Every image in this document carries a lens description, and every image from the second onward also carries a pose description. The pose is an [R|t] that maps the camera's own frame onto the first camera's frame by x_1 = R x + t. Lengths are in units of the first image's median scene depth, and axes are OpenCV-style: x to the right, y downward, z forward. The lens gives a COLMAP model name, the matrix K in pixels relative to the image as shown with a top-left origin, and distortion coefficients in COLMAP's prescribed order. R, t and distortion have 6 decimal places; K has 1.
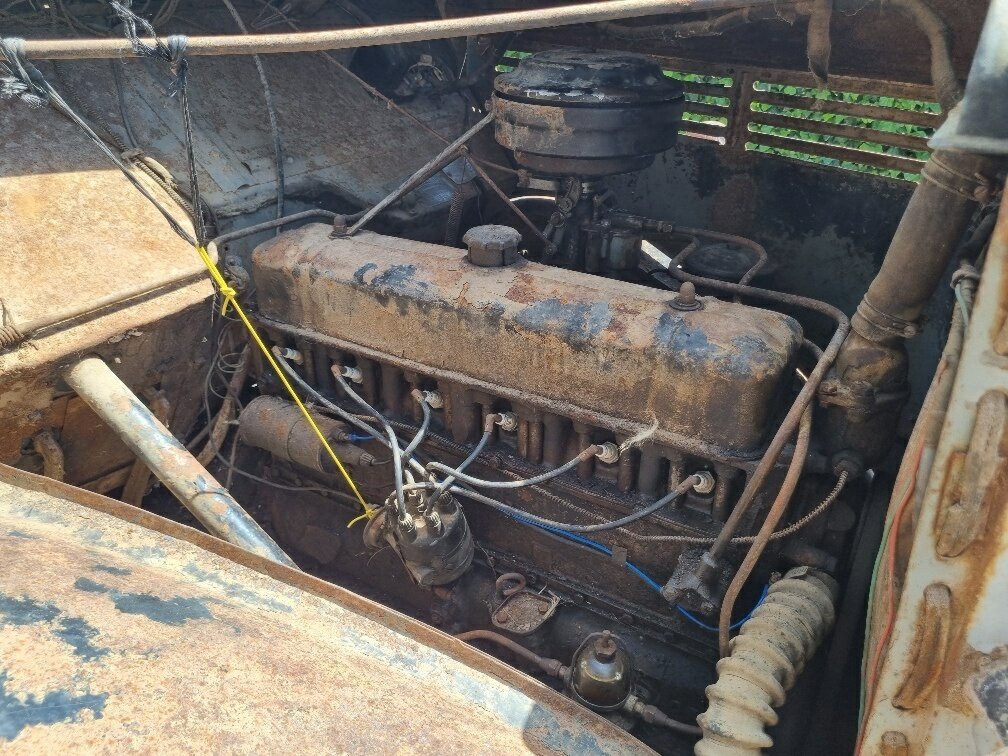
lens RADIAL K [[776.1, 0, 500.4], [0, 776.1, 376.1], [0, 0, 1]] dist [0.035831, -0.028077]
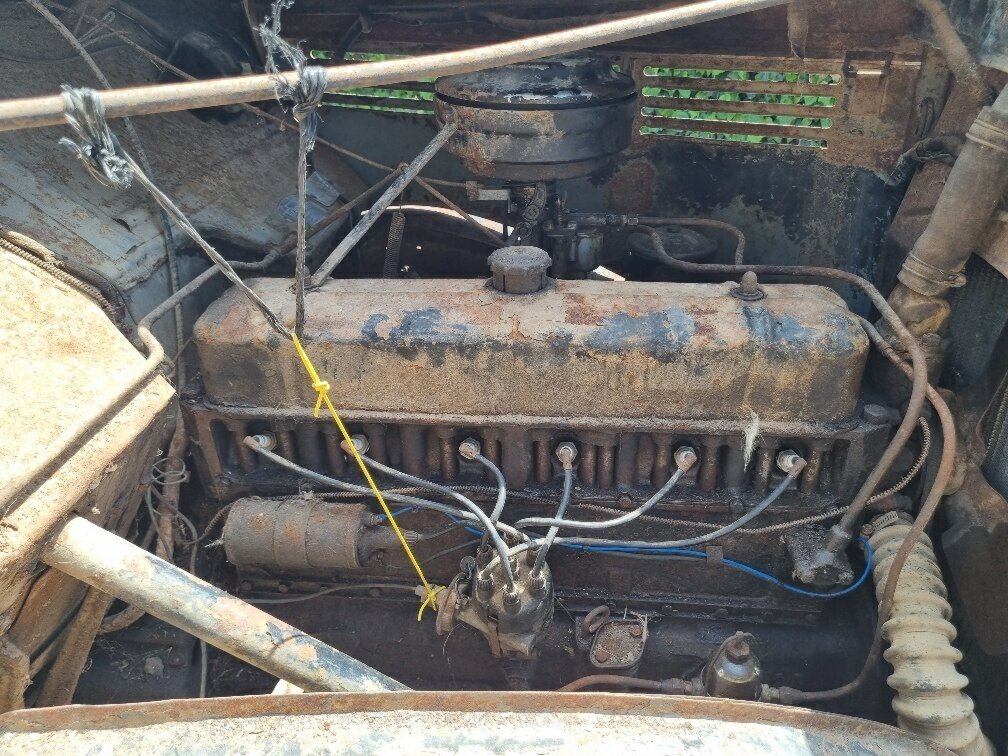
lens RADIAL K [[776.1, 0, 504.8], [0, 776.1, 379.6], [0, 0, 1]] dist [0.035831, -0.028077]
pose [[0.898444, -0.225338, 0.376857, -0.394380], [0.219004, 0.973865, 0.060198, -0.100388], [-0.380573, 0.028449, 0.924313, 0.171274]]
